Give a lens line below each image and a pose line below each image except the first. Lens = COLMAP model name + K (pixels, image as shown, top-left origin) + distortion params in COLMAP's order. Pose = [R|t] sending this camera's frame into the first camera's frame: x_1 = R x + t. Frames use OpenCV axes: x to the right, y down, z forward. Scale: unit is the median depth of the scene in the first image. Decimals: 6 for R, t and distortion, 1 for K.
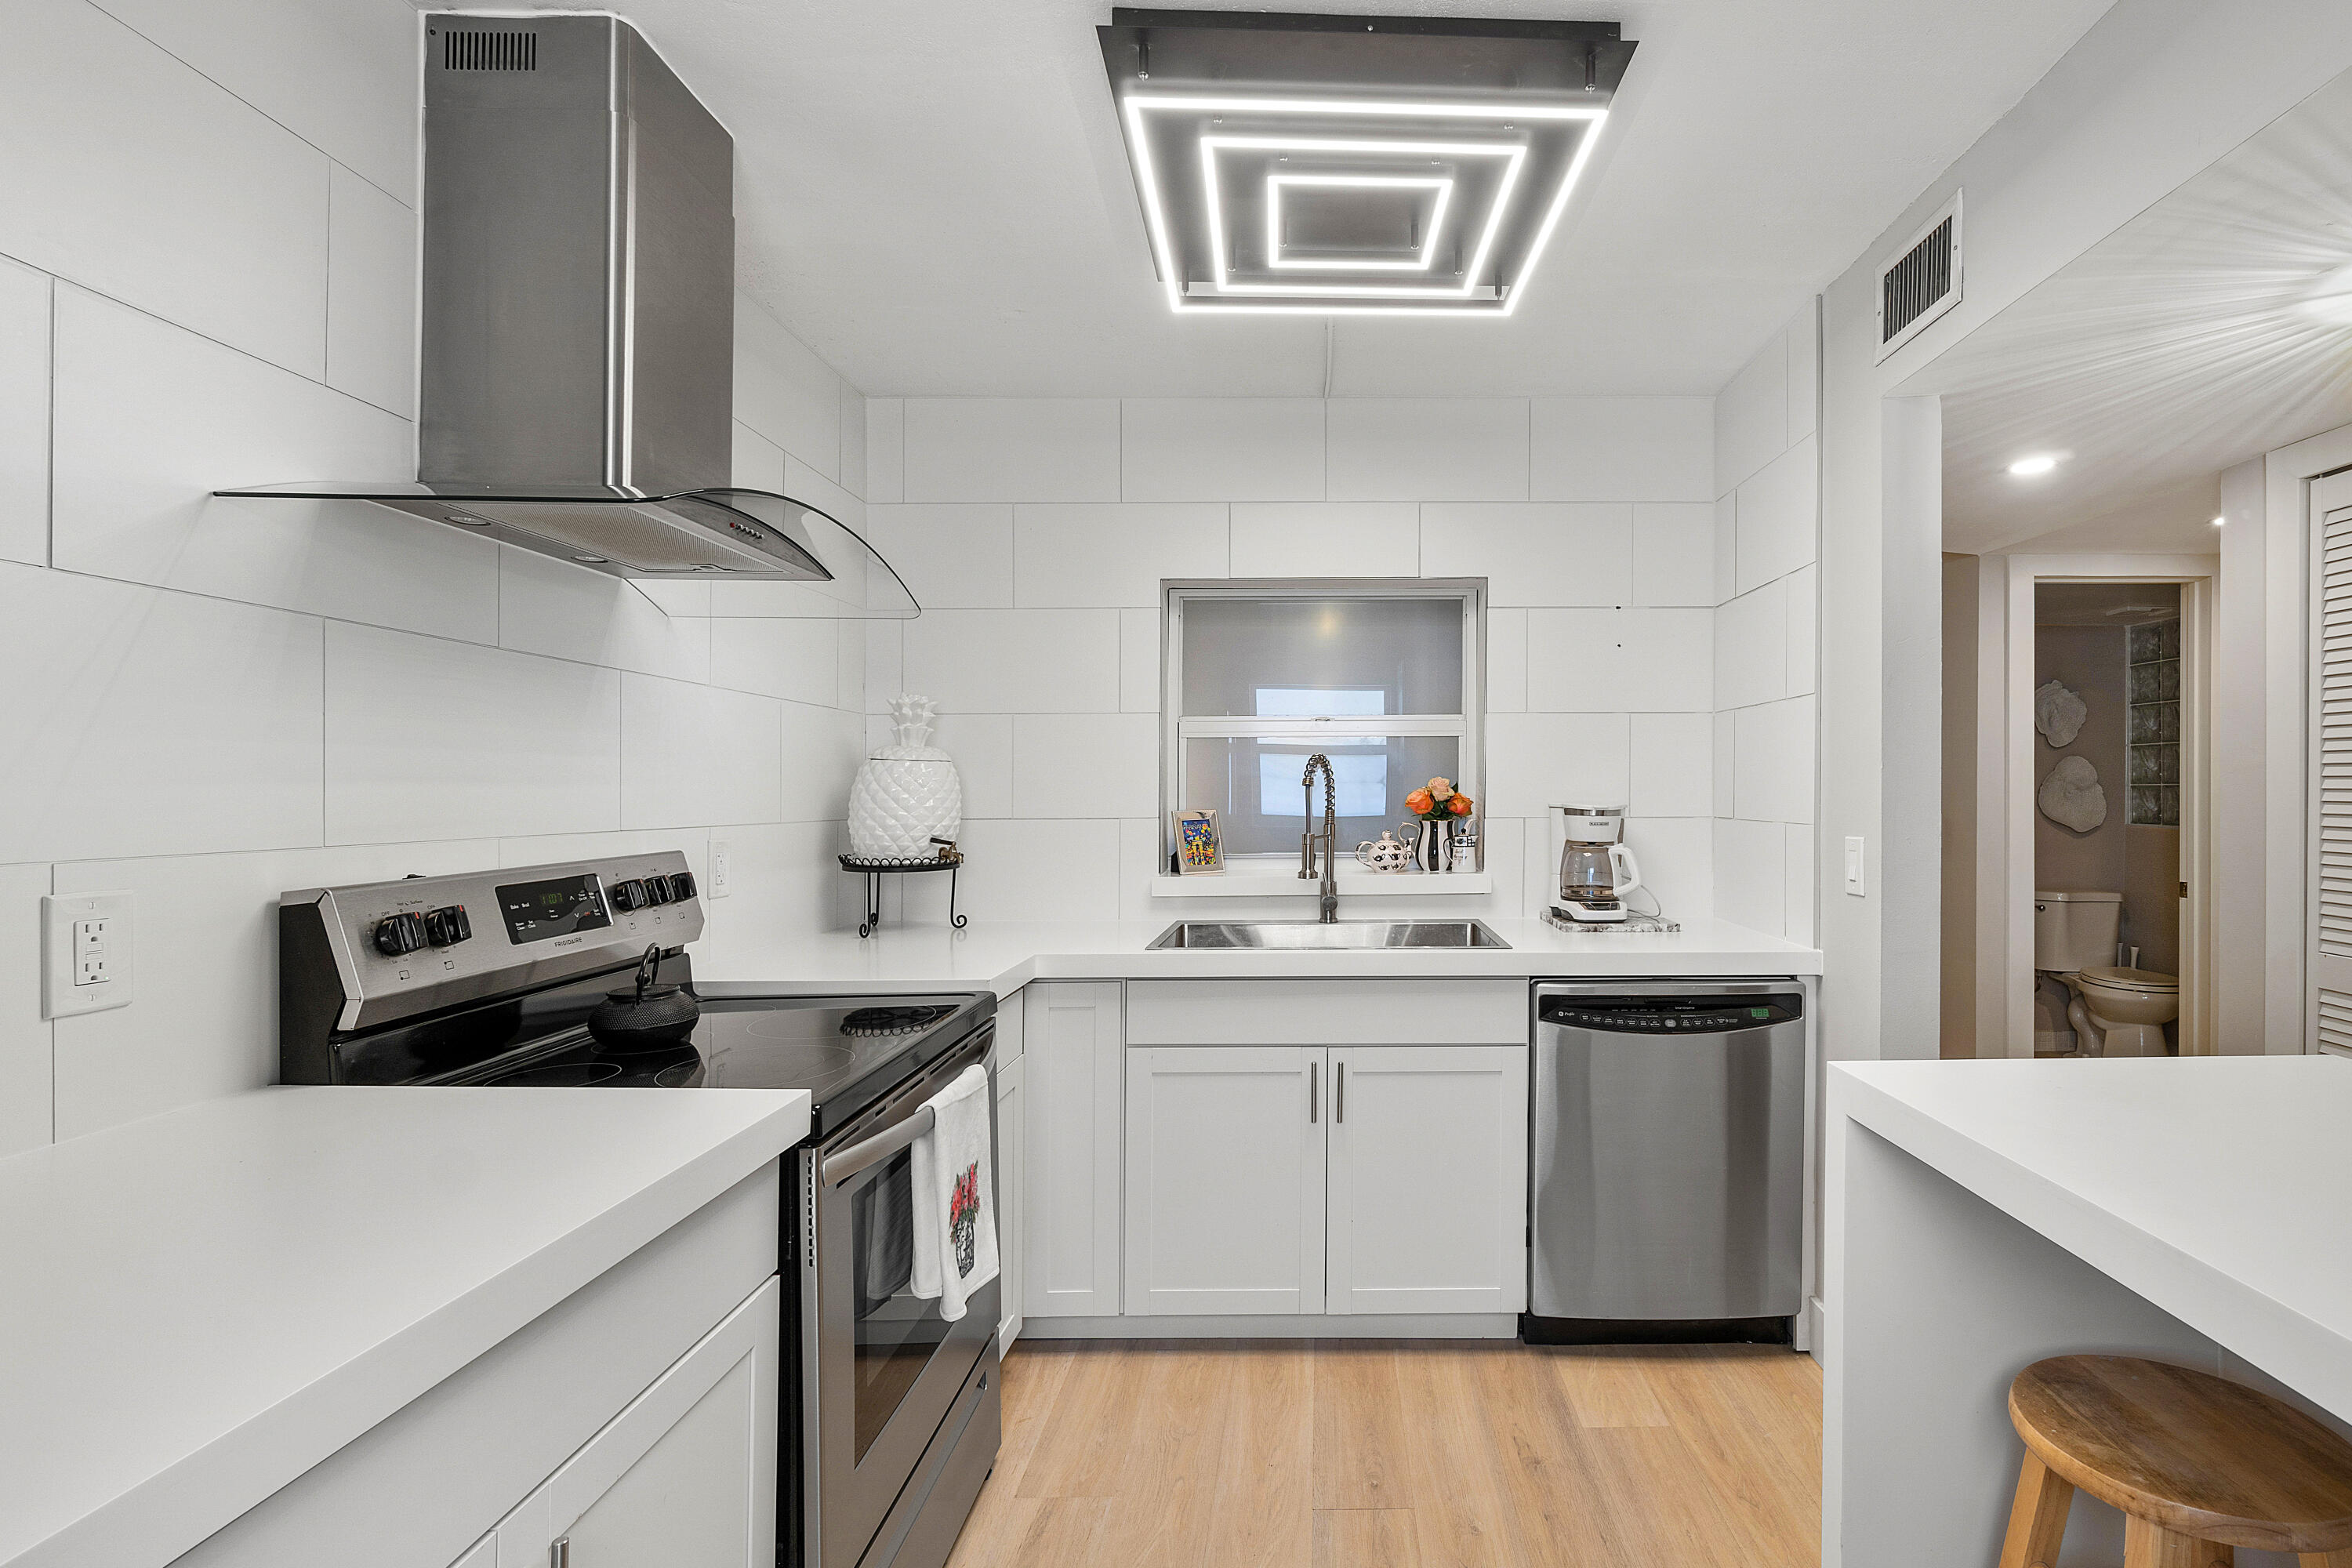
lens RADIAL K [[1211.1, 0, 1176.1], [0, 1211.1, 792.1], [0, 0, 1]] dist [0.000311, 0.000086]
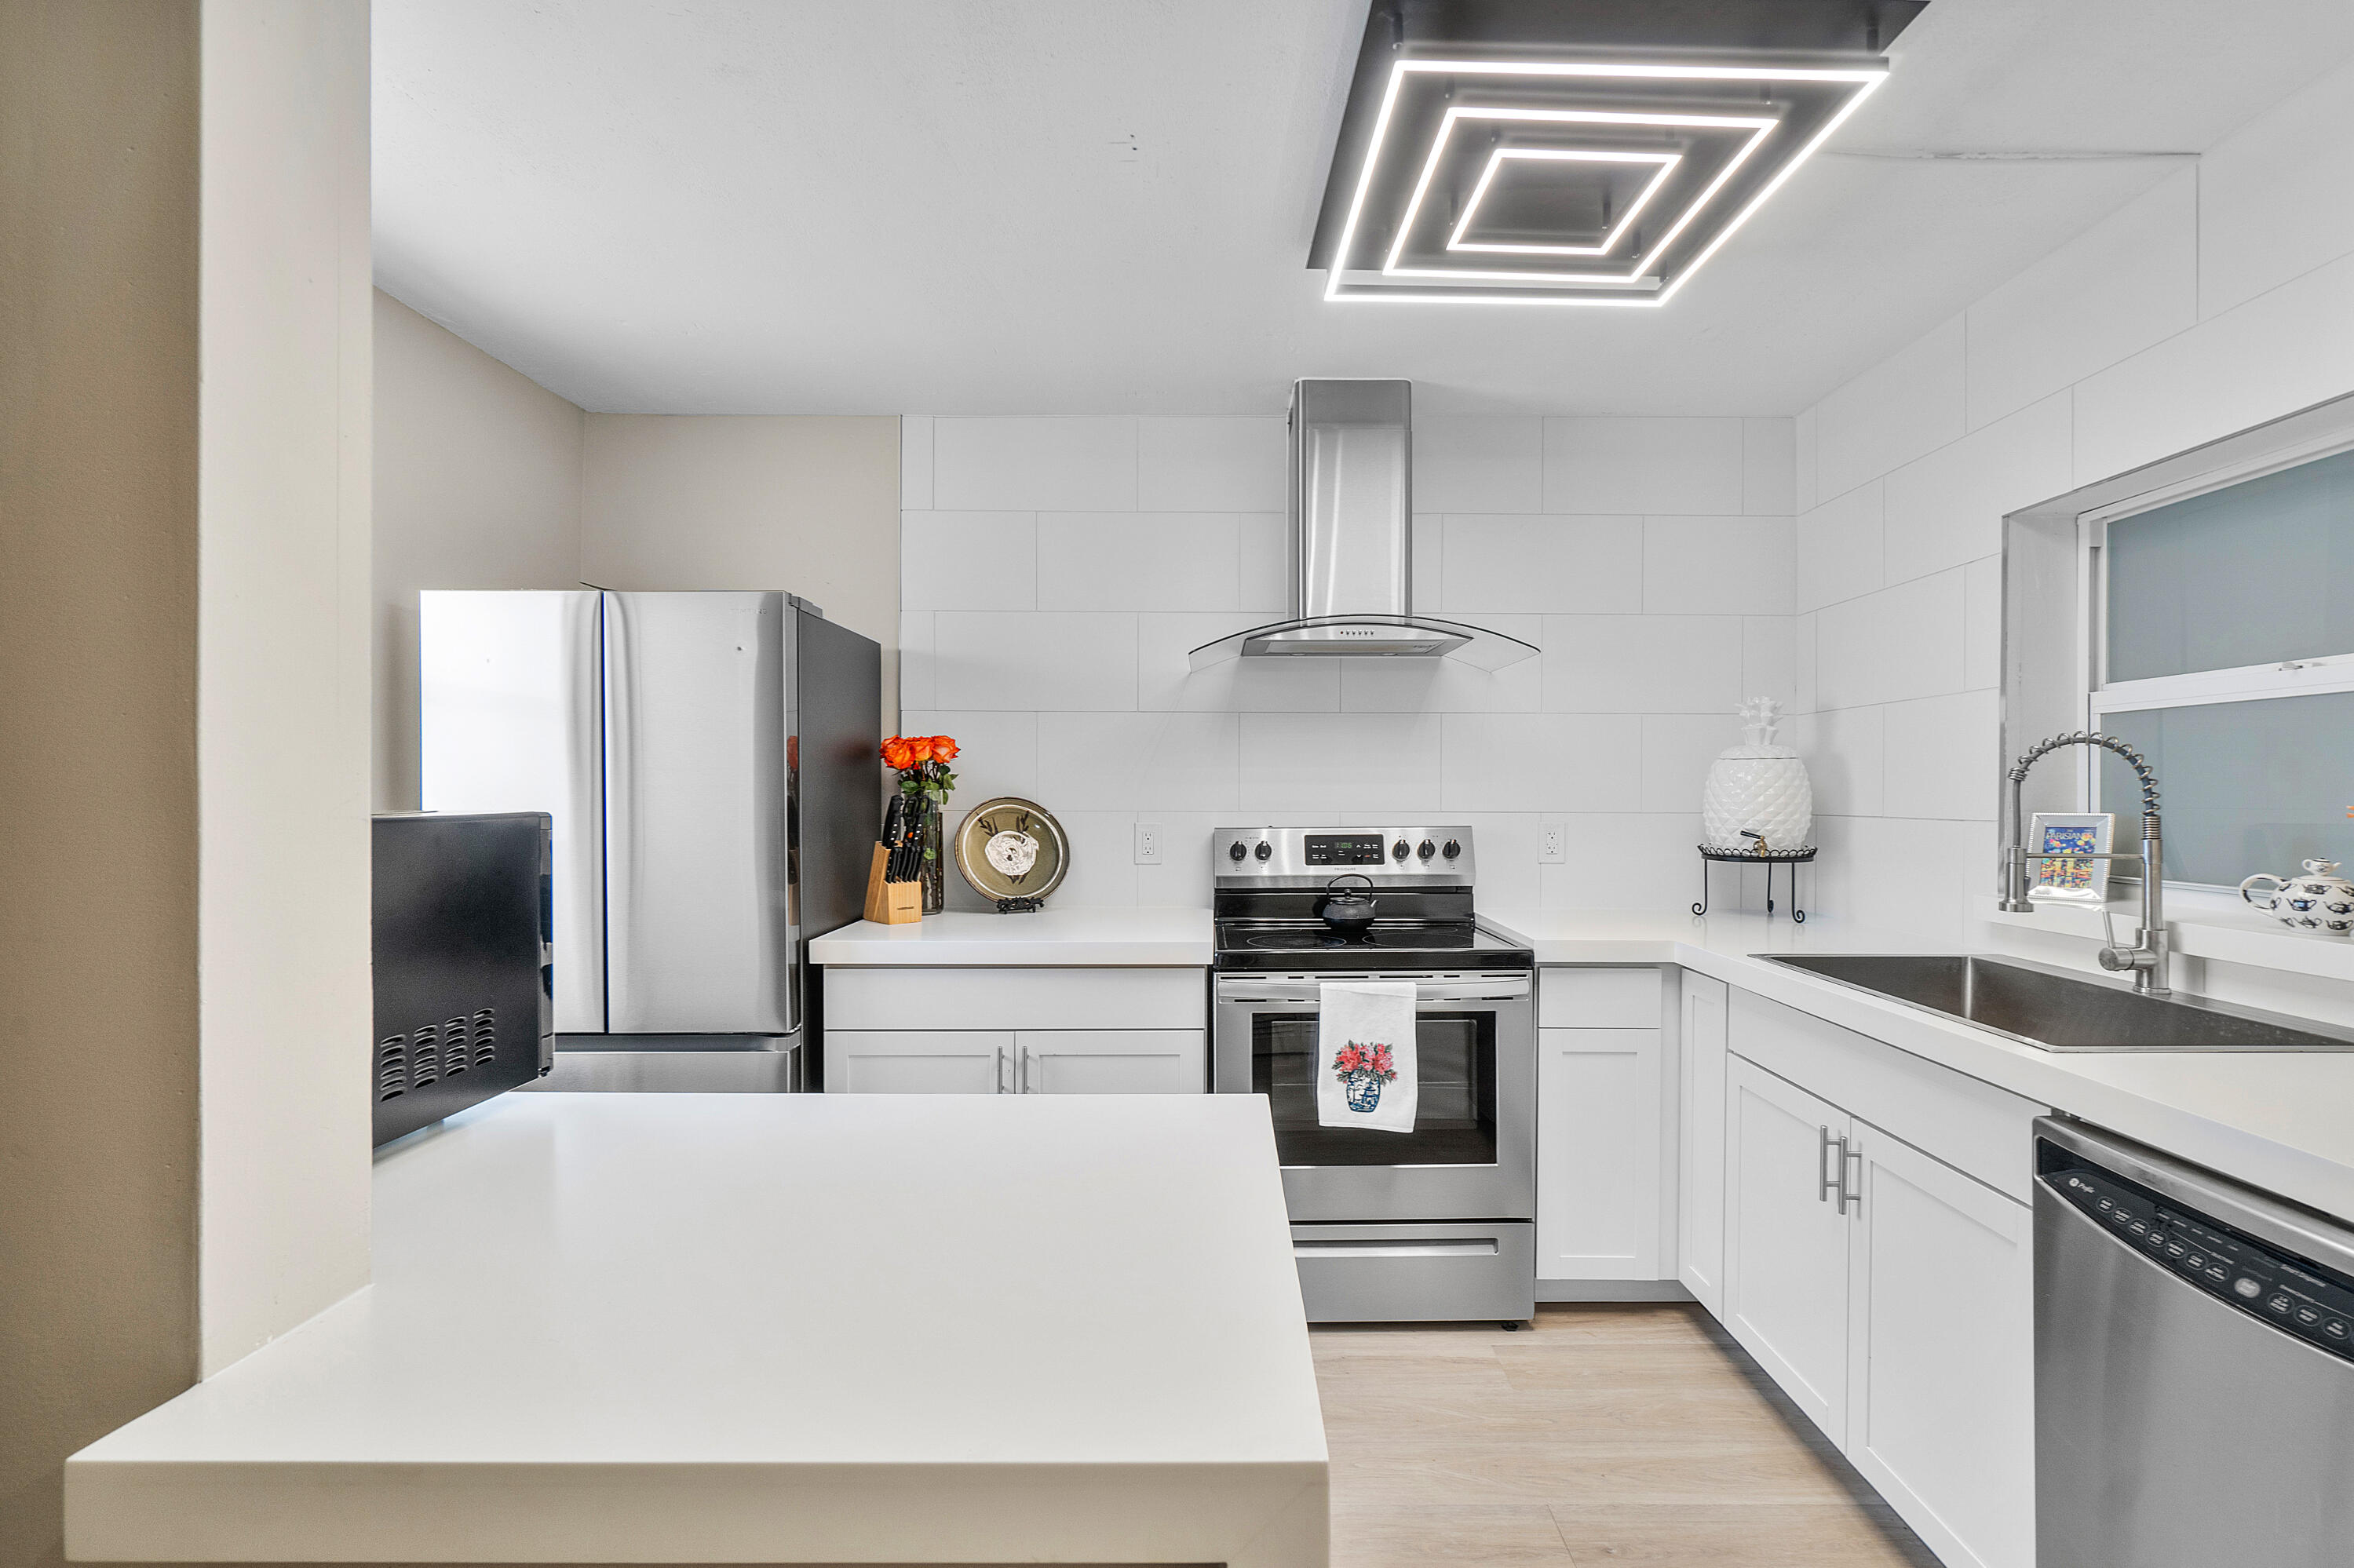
lens RADIAL K [[1028.2, 0, 1177.0], [0, 1028.2, 784.0], [0, 0, 1]] dist [-0.019514, -0.000046]
pose [[-0.035489, -0.002642, -0.999367, 0.717848], [-0.000943, 0.999996, -0.002611, -0.000931], [0.999370, 0.000850, -0.035491, 0.536597]]
